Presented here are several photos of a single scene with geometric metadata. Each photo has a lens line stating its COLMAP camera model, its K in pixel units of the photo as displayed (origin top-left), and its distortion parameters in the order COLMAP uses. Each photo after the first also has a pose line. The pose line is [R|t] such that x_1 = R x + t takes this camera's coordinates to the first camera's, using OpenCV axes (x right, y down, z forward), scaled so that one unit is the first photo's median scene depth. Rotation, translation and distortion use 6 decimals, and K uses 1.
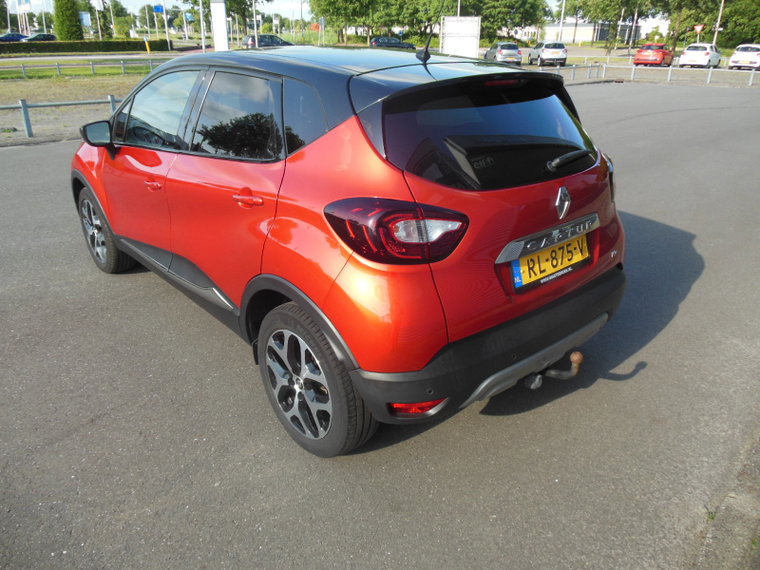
lens RADIAL K [[573.9, 0, 383.6], [0, 573.9, 278.2], [0, 0, 1]] dist [-0.033181, 0.041437]
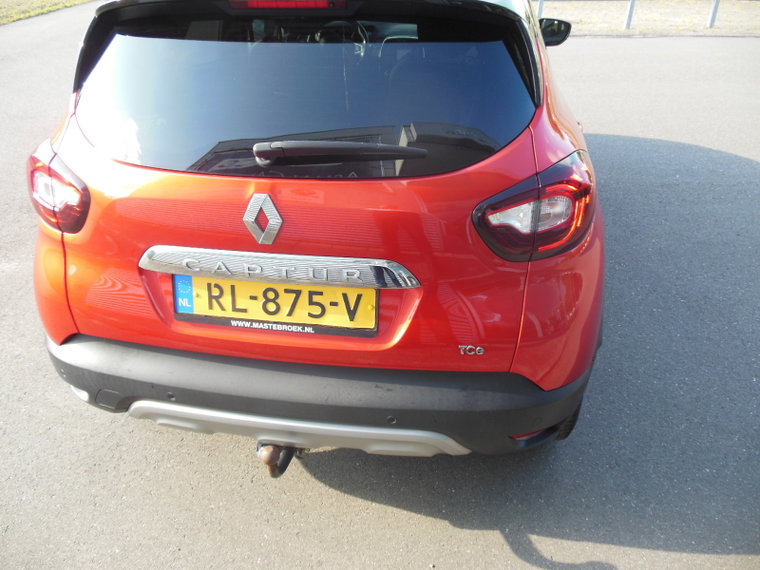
lens RADIAL K [[573.9, 0, 382.4], [0, 573.9, 281.0], [0, 0, 1]] dist [-0.033181, 0.041437]
pose [[0.640282, 0.387722, -0.663107, 0.495810], [-0.286705, 0.921505, 0.261972, -0.161730], [0.712628, 0.022380, 0.701185, 0.396519]]
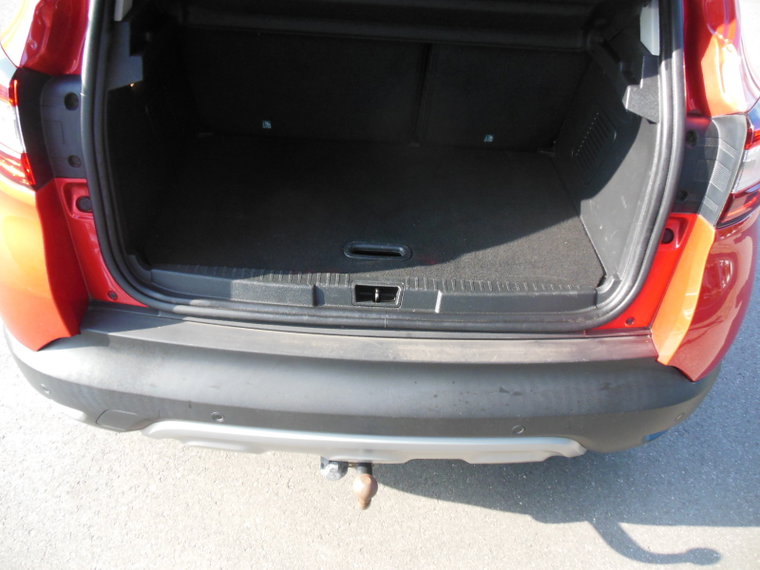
lens RADIAL K [[573.9, 0, 378.6], [0, 573.9, 288.2], [0, 0, 1]] dist [-0.033181, 0.041437]
pose [[0.742792, 0.459808, -0.486659, 0.325125], [-0.313292, 0.881091, 0.354297, -0.123501], [0.591699, -0.110702, 0.798522, 0.396685]]
